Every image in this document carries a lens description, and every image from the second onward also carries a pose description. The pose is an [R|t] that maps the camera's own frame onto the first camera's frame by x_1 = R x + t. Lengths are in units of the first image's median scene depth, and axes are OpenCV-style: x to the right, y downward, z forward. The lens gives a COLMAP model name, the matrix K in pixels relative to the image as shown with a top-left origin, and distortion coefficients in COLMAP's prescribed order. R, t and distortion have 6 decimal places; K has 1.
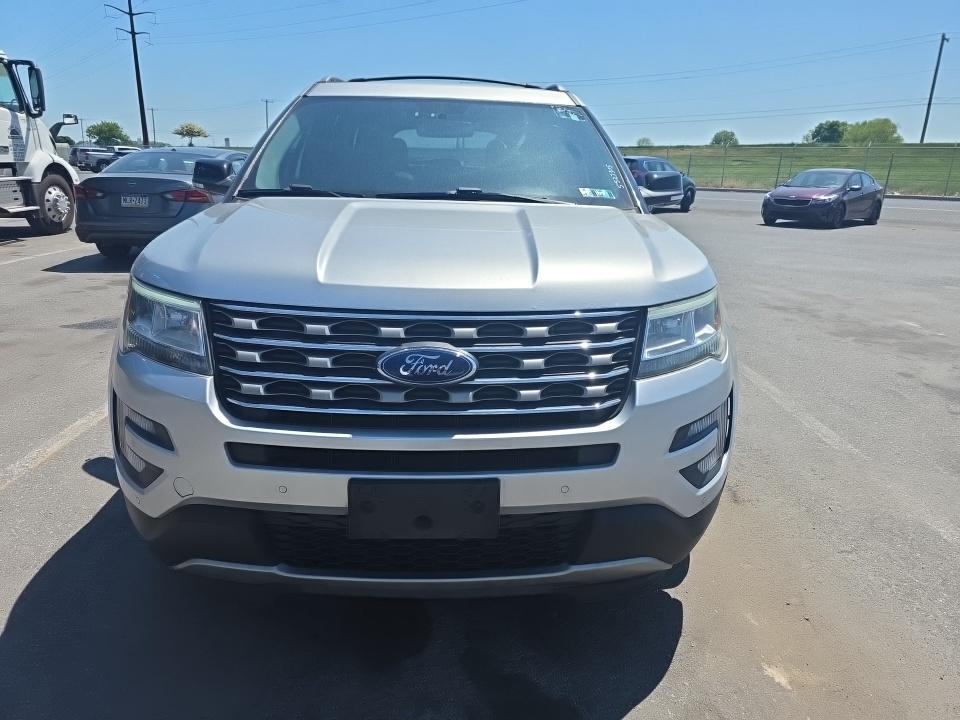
lens RADIAL K [[645.5, 0, 491.8], [0, 645.5, 359.2], [0, 0, 1]] dist [0.037815, -0.030134]
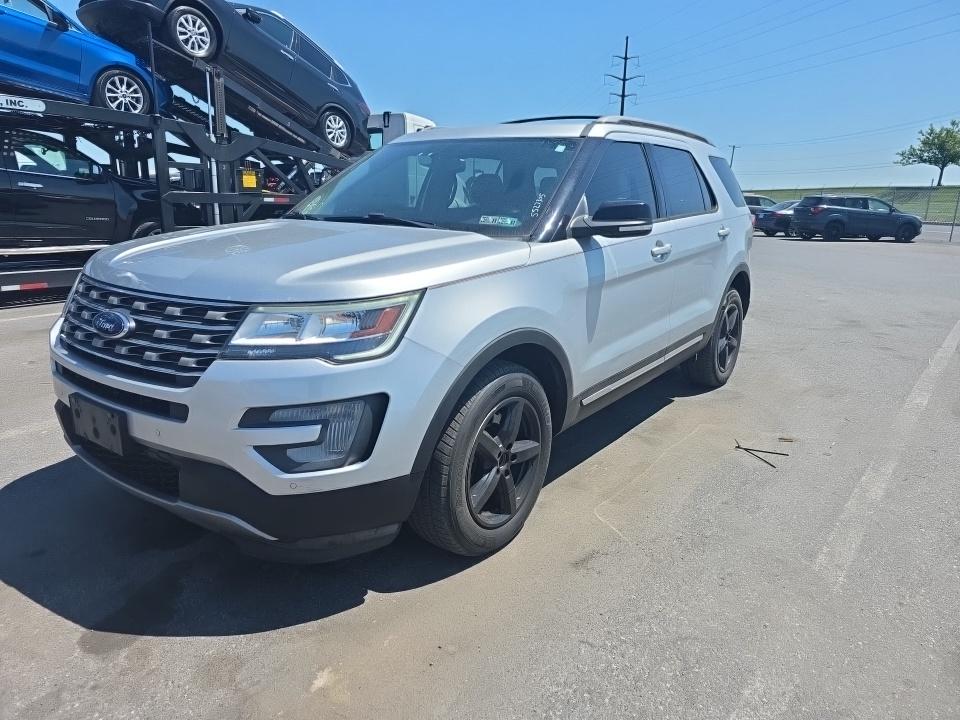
lens RADIAL K [[645.5, 0, 491.8], [0, 645.5, 359.2], [0, 0, 1]] dist [0.037815, -0.030134]
pose [[0.779839, 0.142291, -0.609594, 1.322968], [-0.180426, 0.983588, -0.001227, -0.058782], [0.599414, 0.110943, 0.792713, 0.329907]]
